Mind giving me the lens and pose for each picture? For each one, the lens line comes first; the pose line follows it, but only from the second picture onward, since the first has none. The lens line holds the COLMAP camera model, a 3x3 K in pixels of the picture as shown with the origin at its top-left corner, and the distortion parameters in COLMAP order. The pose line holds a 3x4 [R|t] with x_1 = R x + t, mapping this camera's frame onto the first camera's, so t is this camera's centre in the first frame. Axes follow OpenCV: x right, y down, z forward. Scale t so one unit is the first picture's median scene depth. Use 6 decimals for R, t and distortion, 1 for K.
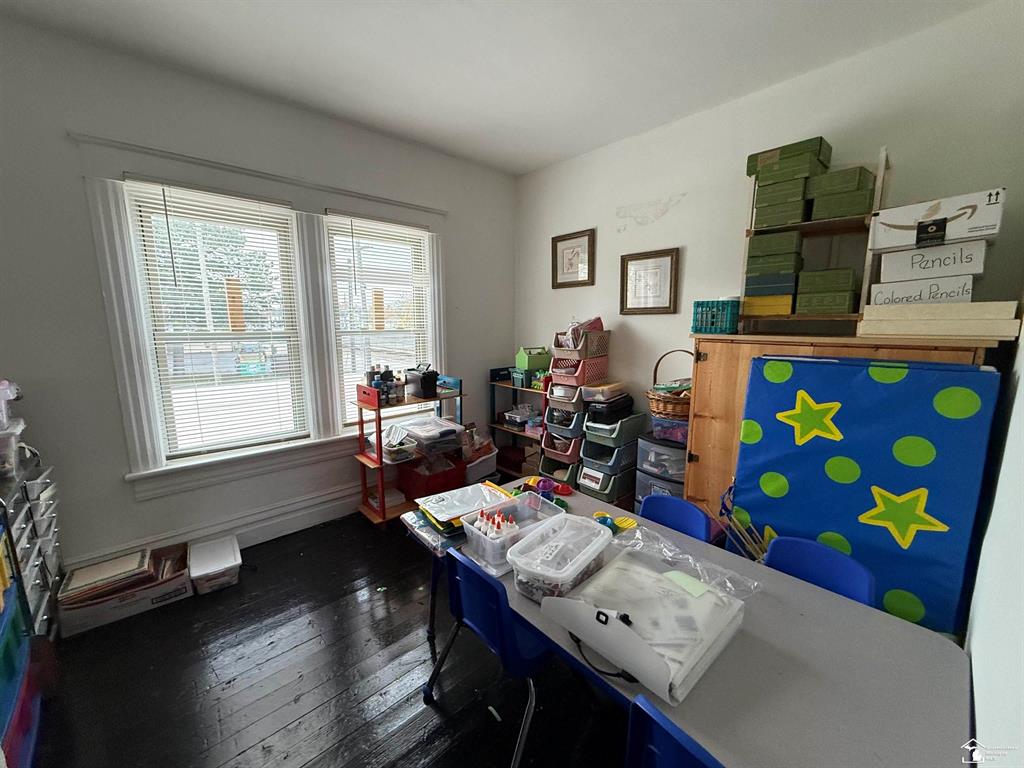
lens RADIAL K [[405.4, 0, 510.1], [0, 405.4, 385.7], [0, 0, 1]] dist [0.000561, -0.000582]
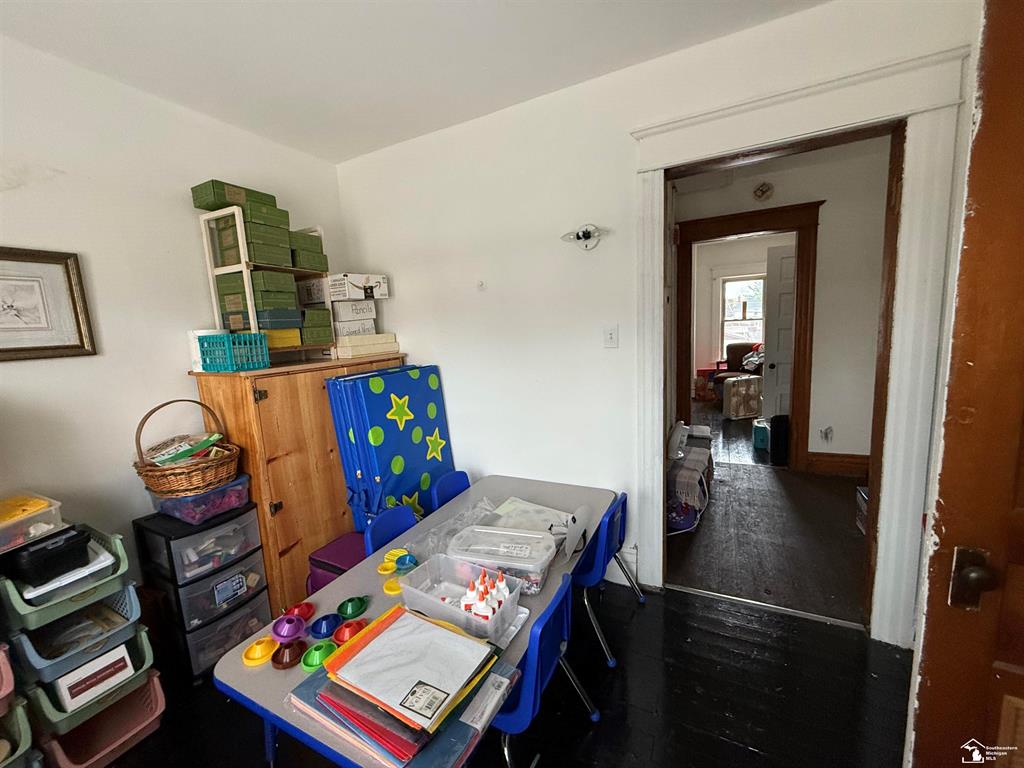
lens RADIAL K [[405.4, 0, 509.2], [0, 405.4, 386.4], [0, 0, 1]] dist [0.000561, -0.000582]
pose [[-0.354391, -0.110874, 0.928501, -0.591065], [0.208171, 0.958674, 0.193931, -0.161339], [-0.911632, 0.262014, -0.316664, 0.842825]]
